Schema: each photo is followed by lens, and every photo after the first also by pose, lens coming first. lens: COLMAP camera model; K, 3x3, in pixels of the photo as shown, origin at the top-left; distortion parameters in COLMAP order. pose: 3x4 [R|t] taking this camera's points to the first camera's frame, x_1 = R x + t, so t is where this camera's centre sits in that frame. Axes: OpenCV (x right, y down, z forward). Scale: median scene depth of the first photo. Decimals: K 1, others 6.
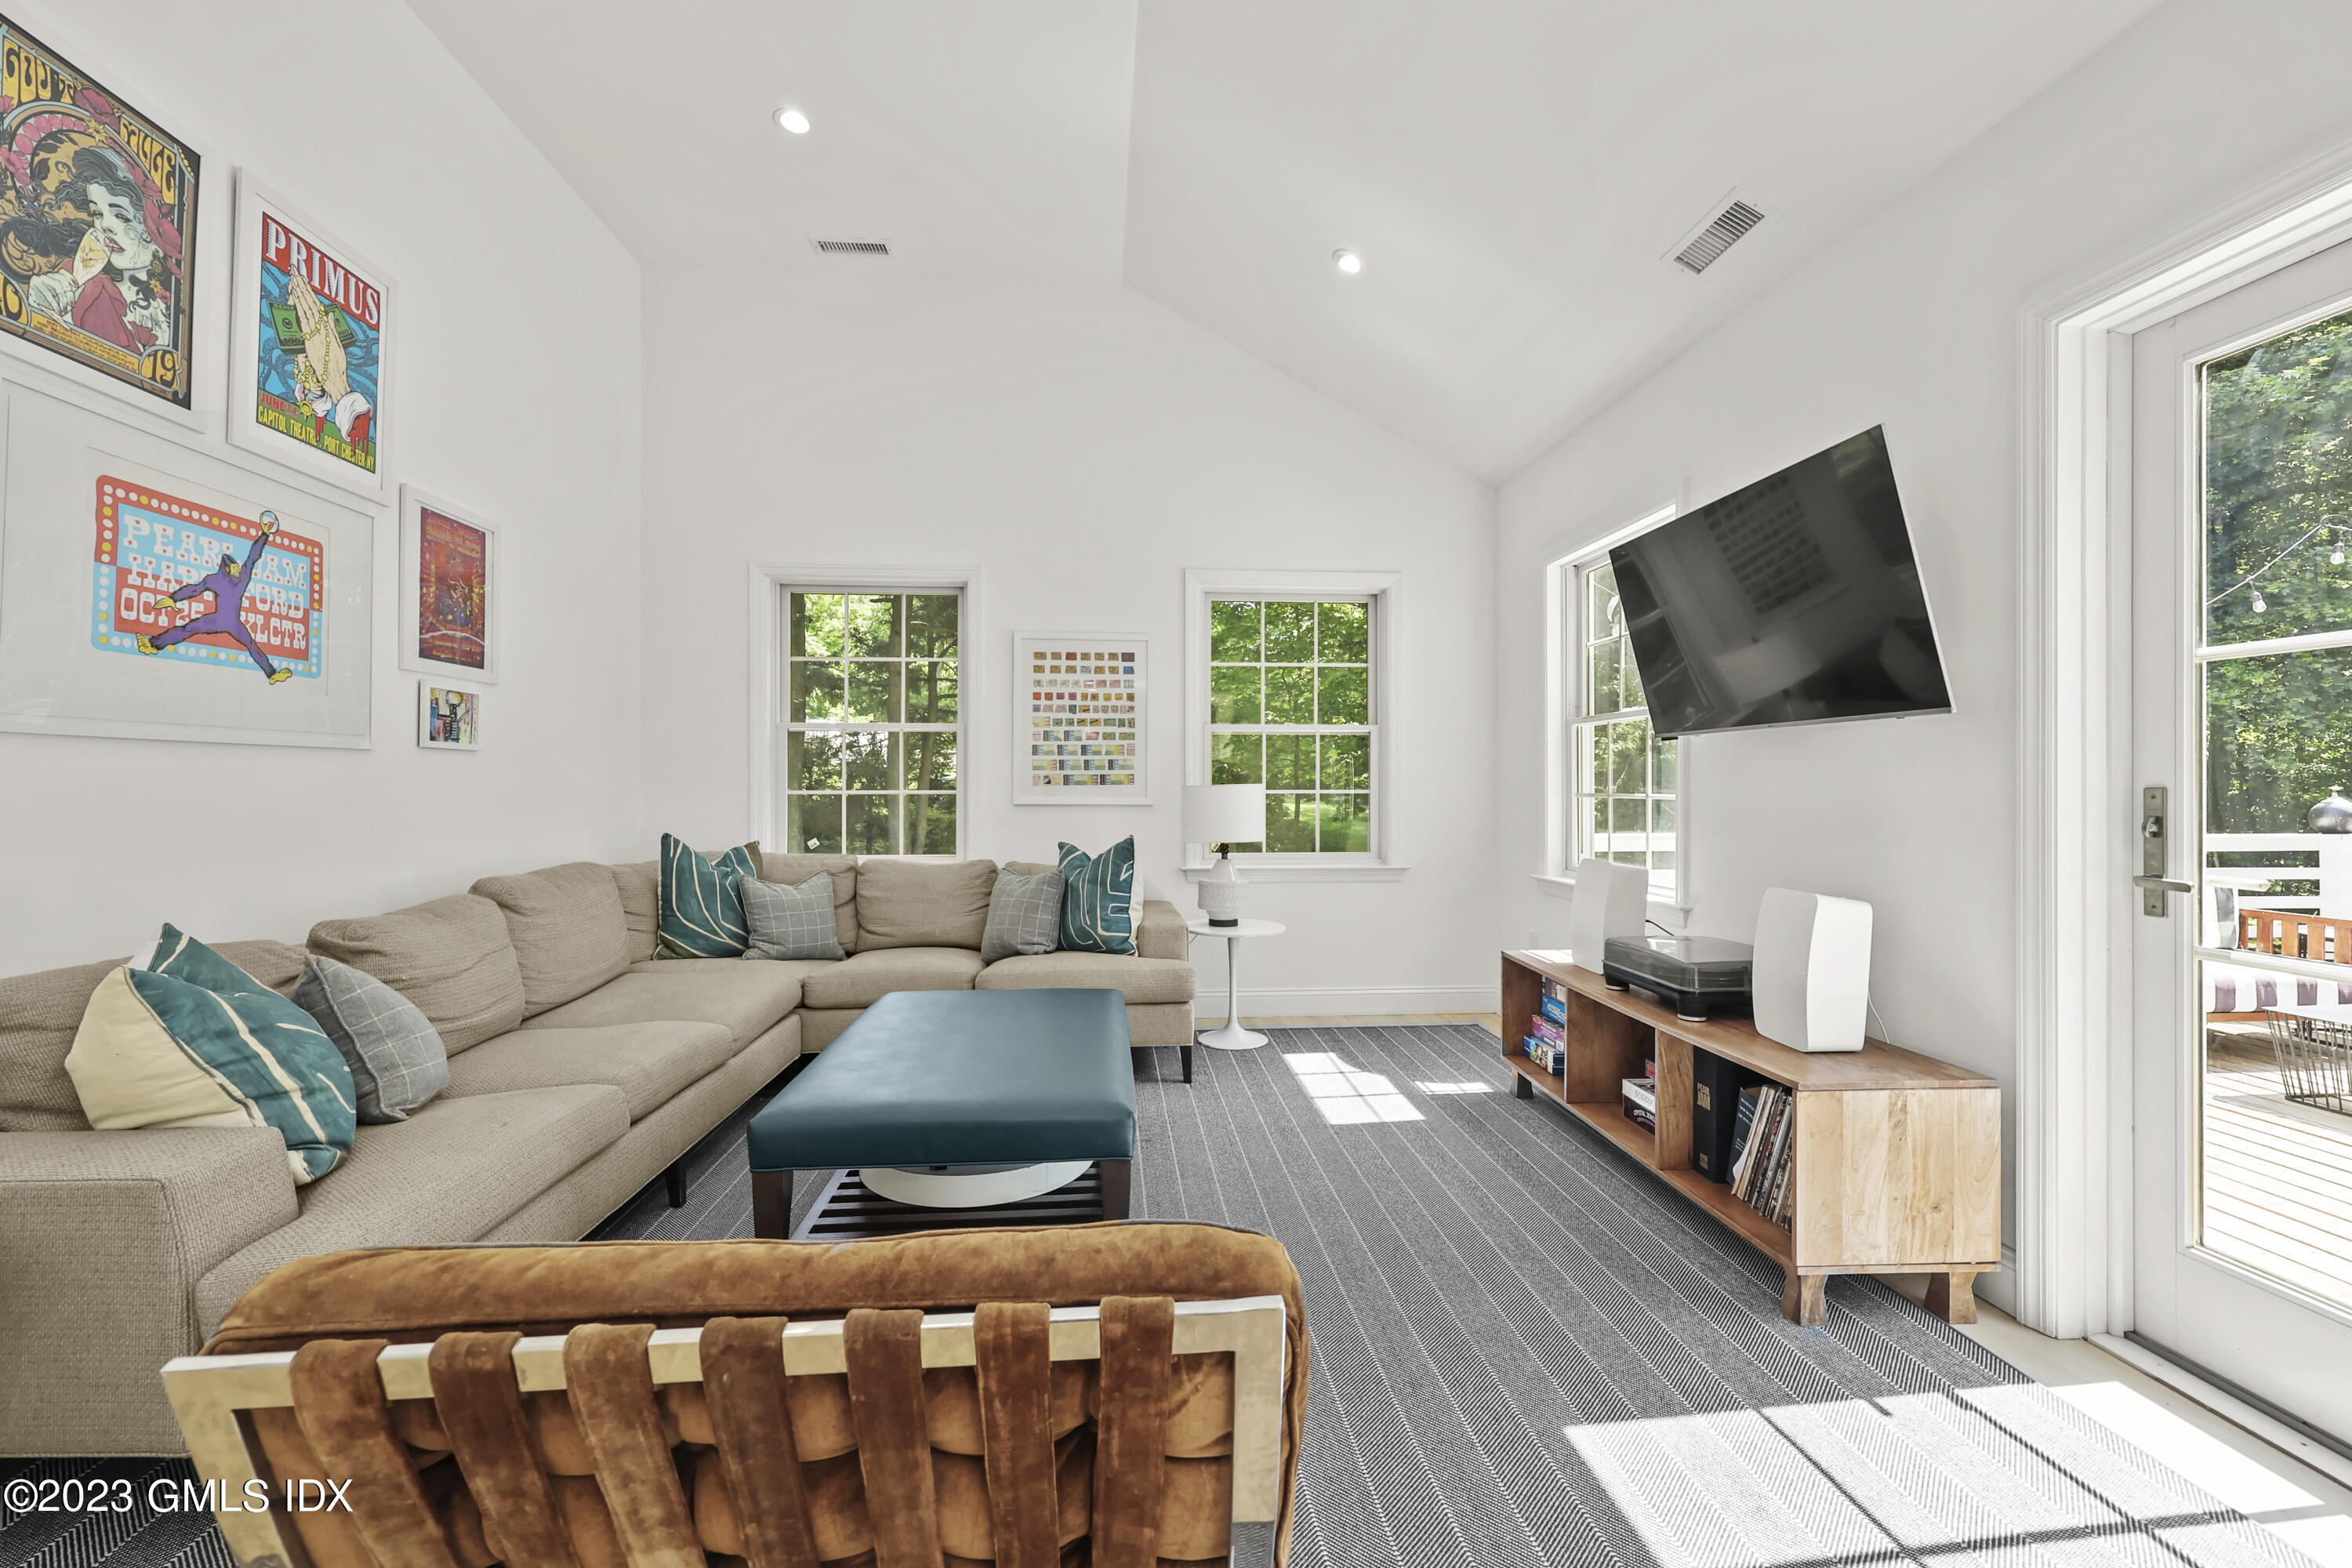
lens RADIAL K [[953.7, 0, 1176.0], [0, 953.7, 784.0], [0, 0, 1]] dist [0.008320, 0.000147]
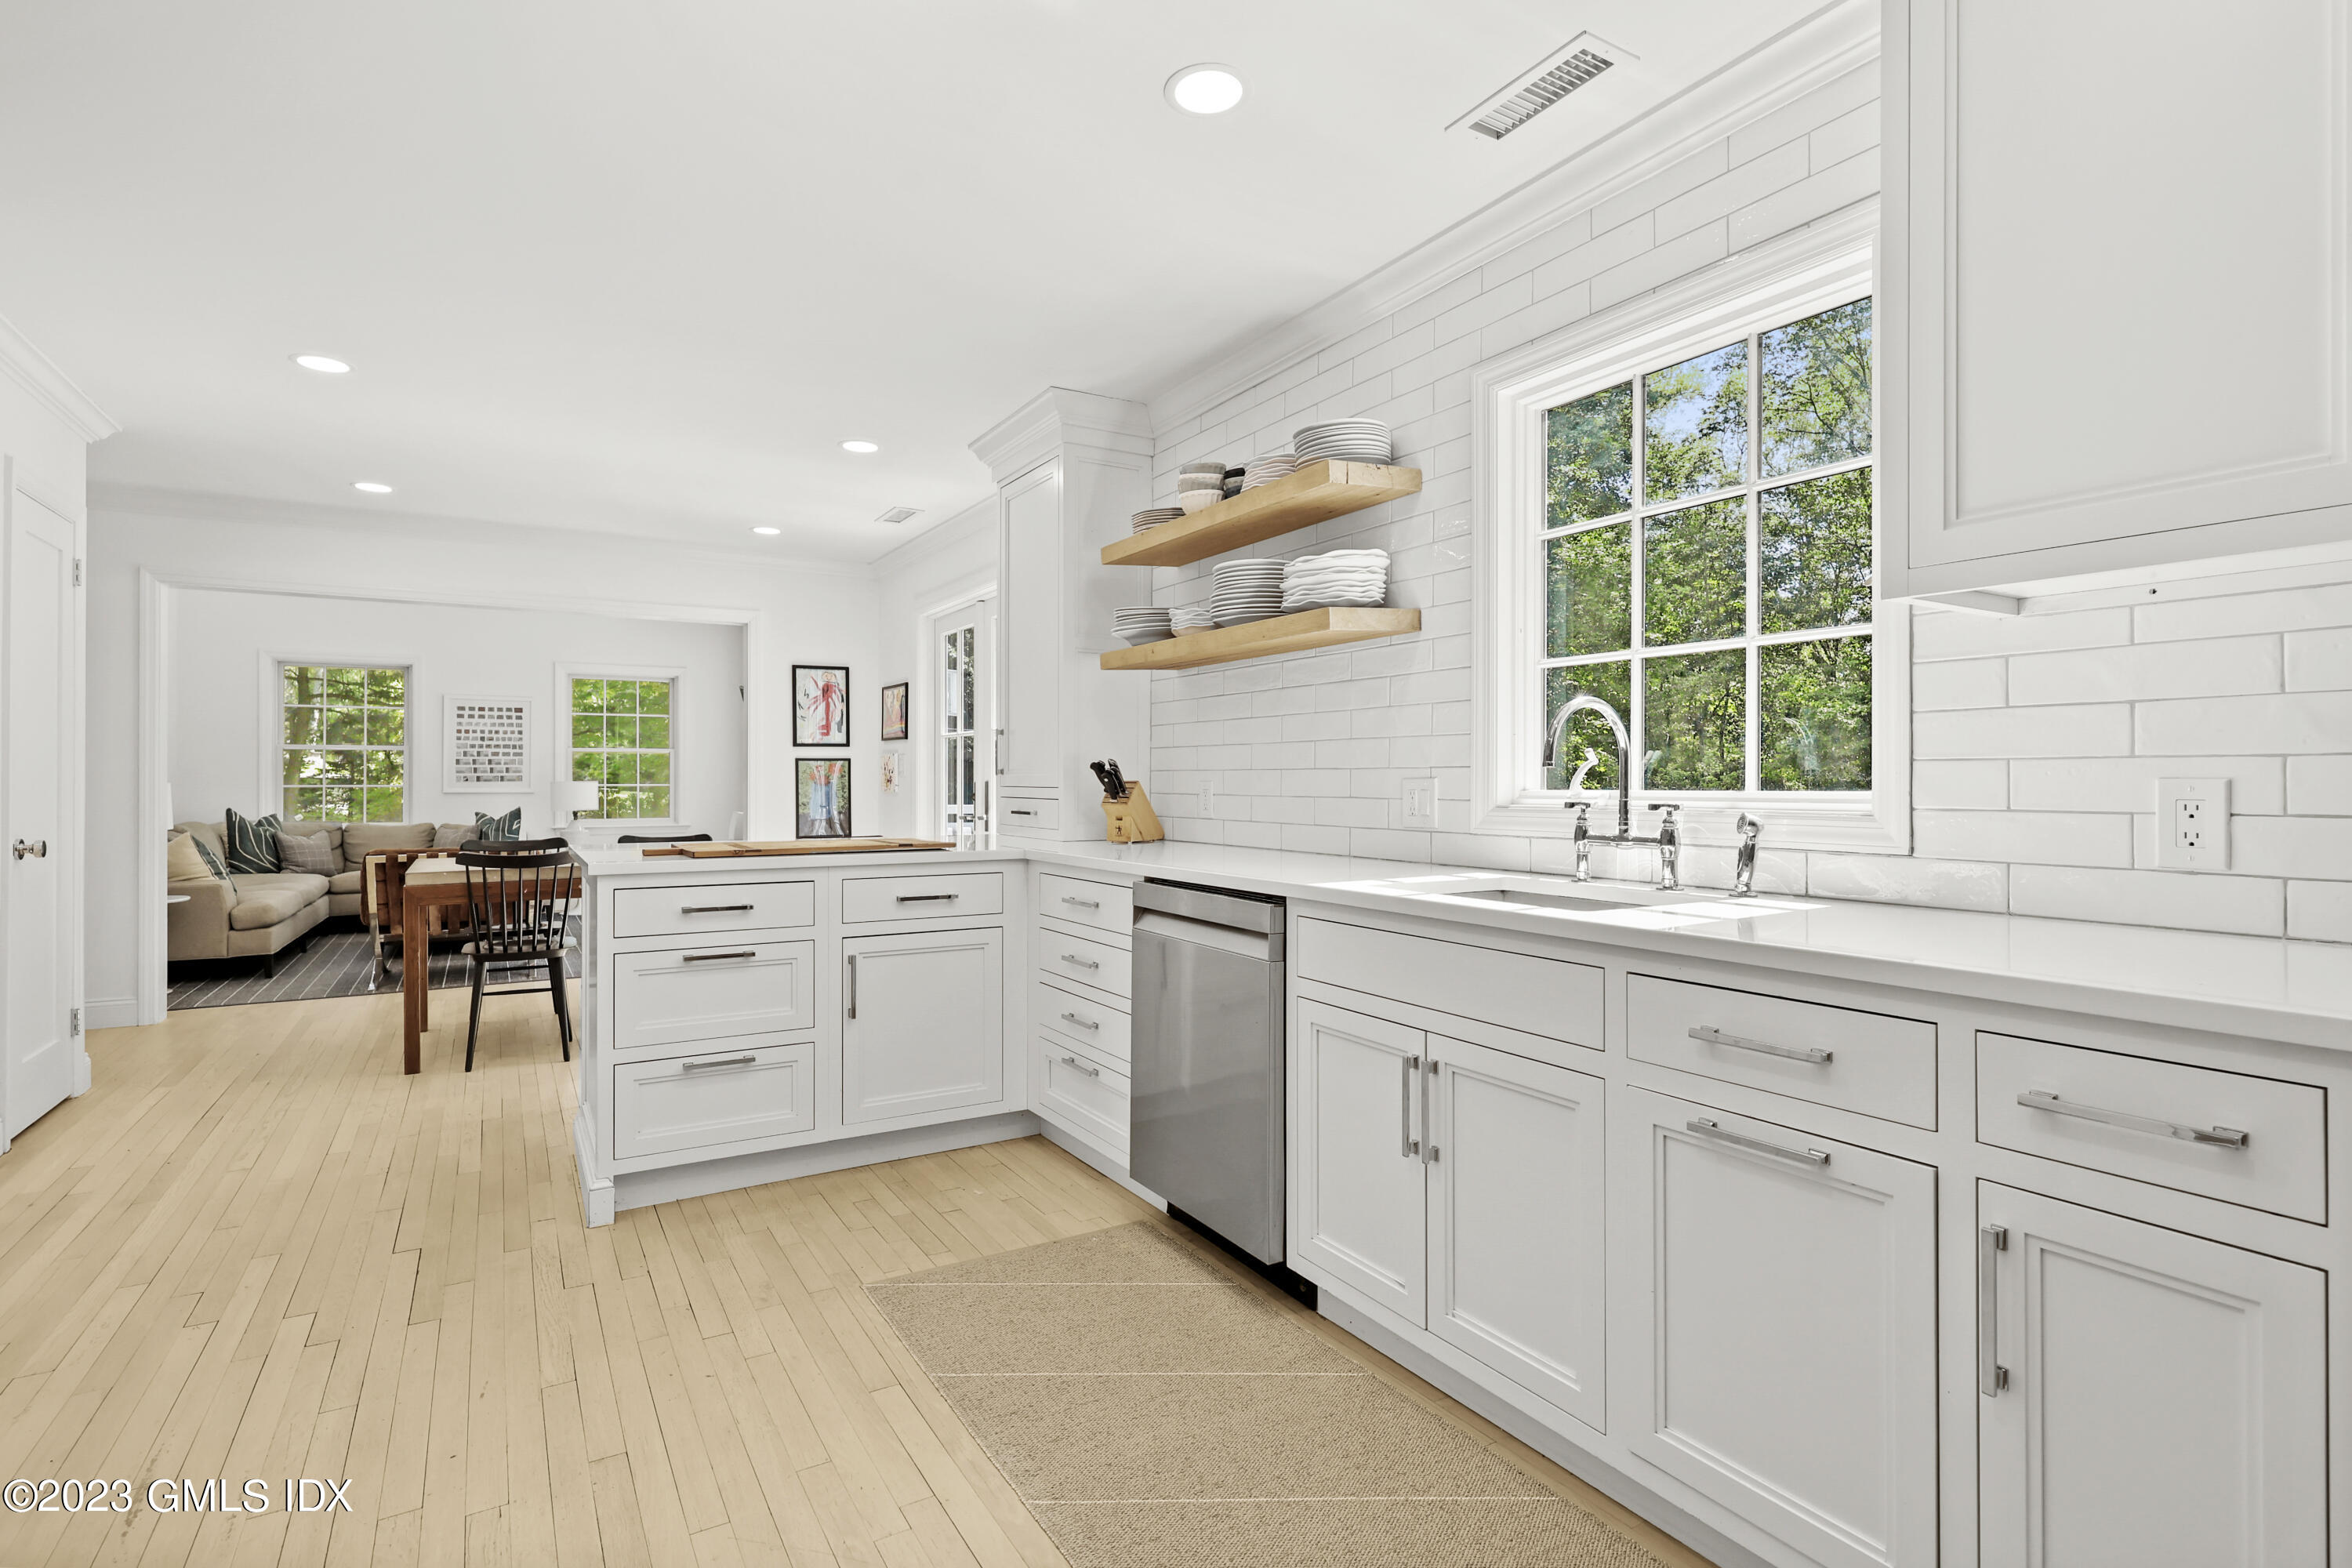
lens RADIAL K [[1126.6, 0, 1176.6], [0, 1126.6, 771.9], [0, 0, 1]] dist [0.001490, 0.000497]
pose [[0.893061, -0.000291, 0.449936, 0.105771], [0.003179, 0.999979, -0.005663, -0.000963], [-0.449925, 0.006488, 0.893043, -1.520092]]
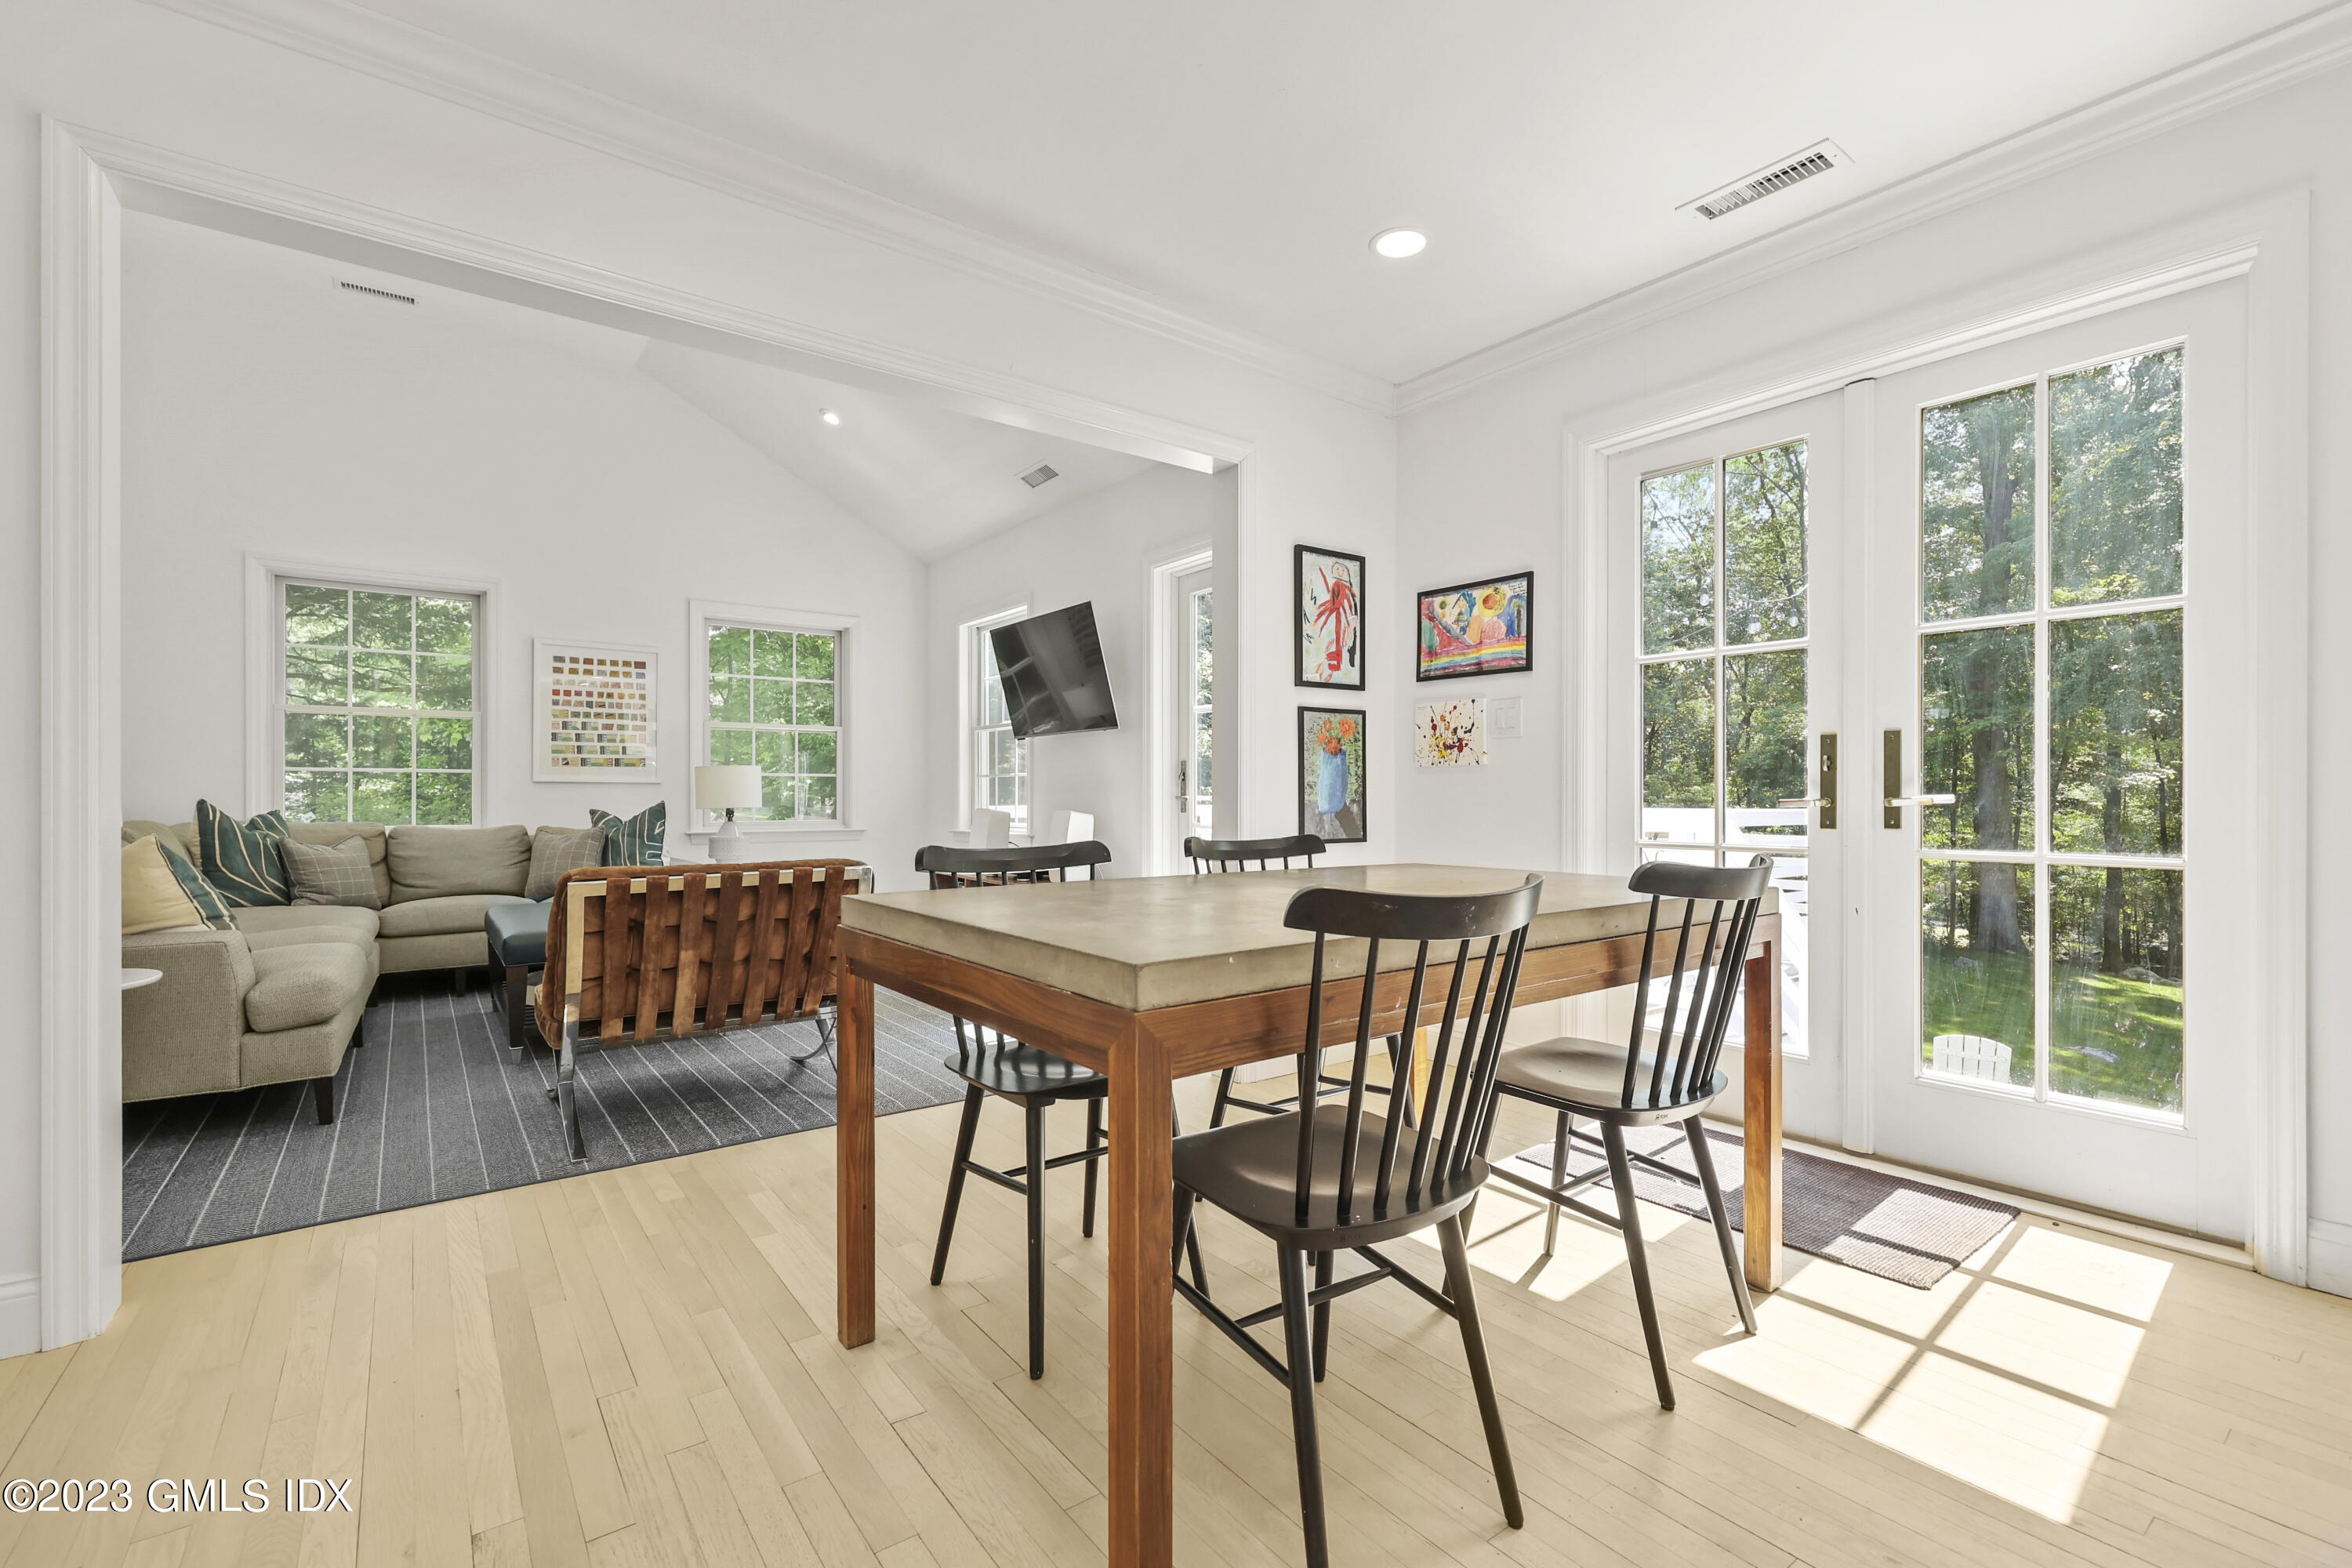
lens RADIAL K [[1011.9, 0, 1193.1], [0, 1011.9, 793.9], [0, 0, 1]] dist [-0.000889, 0.000206]
pose [[0.837560, -0.000356, 0.546345, -0.176399], [0.000997, 0.999999, -0.000876, 0.040232], [-0.546344, 0.001279, 0.837560, -0.537406]]
